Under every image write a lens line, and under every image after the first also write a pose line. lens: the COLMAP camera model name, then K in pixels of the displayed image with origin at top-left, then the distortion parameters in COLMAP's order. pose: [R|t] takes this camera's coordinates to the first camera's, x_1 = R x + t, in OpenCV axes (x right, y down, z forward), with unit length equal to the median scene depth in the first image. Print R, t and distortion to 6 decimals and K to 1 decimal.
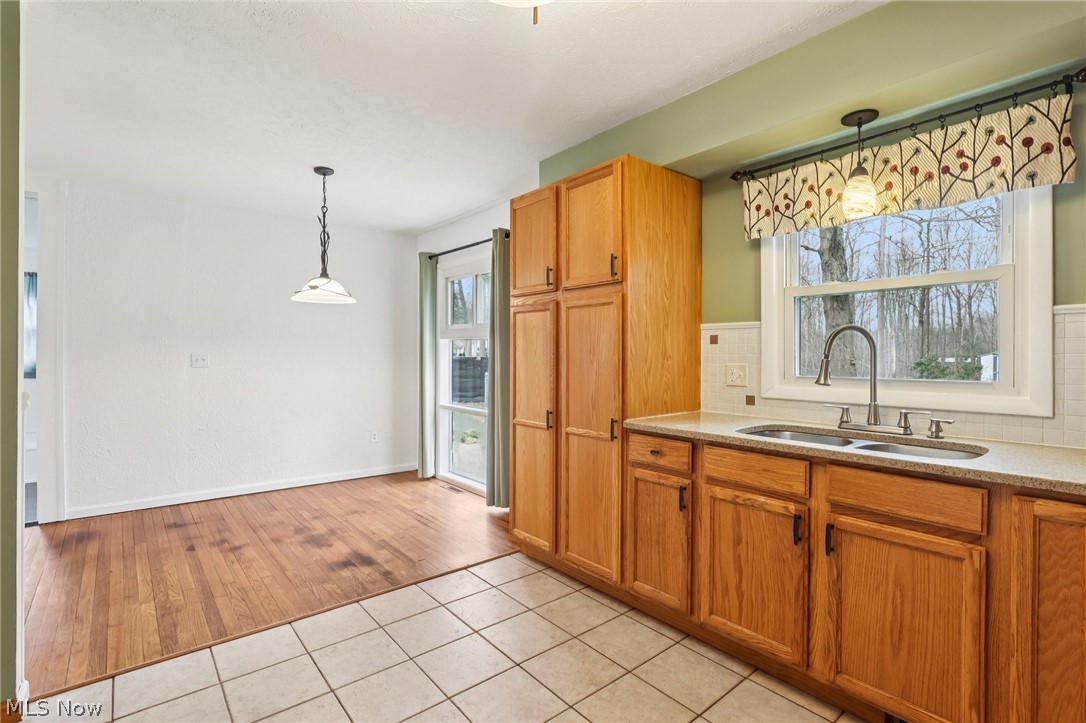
lens RADIAL K [[509.6, 0, 541.0], [0, 509.6, 356.0], [0, 0, 1]] dist [-0.006214, 0.001244]
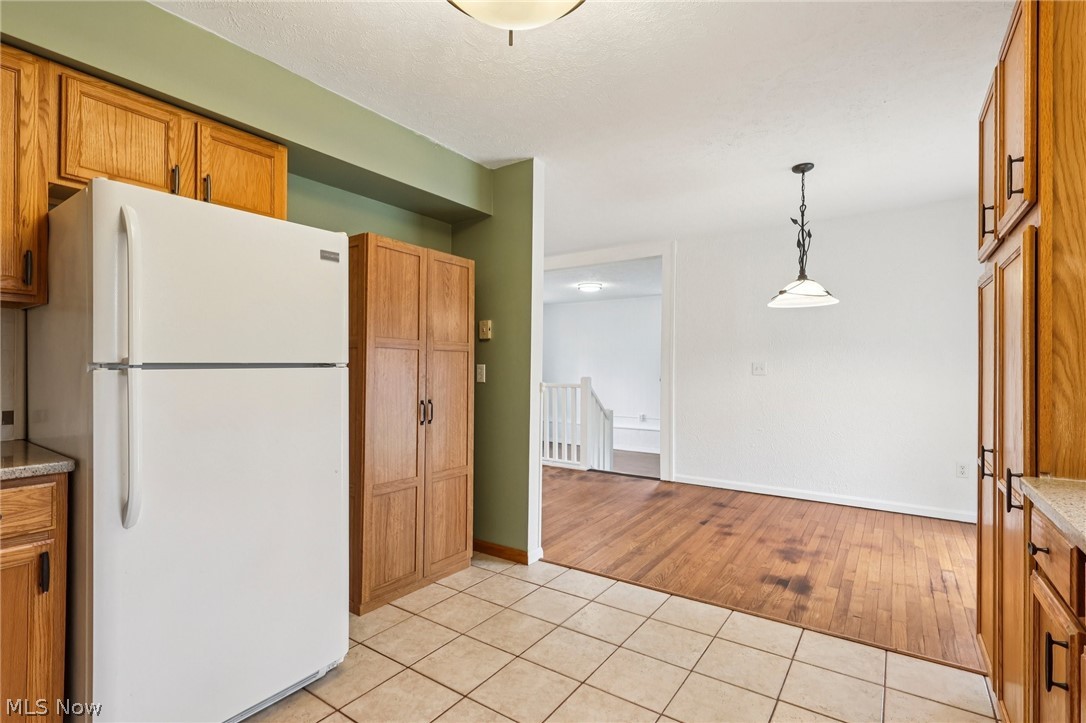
lens RADIAL K [[509.6, 0, 538.0], [0, 509.6, 370.5], [0, 0, 1]] dist [-0.006214, 0.001244]
pose [[0.266910, 0.000932, -0.963721, 0.456559], [-0.002085, 0.999998, 0.000389, 0.019324], [0.963719, 0.001906, 0.266912, 0.352122]]
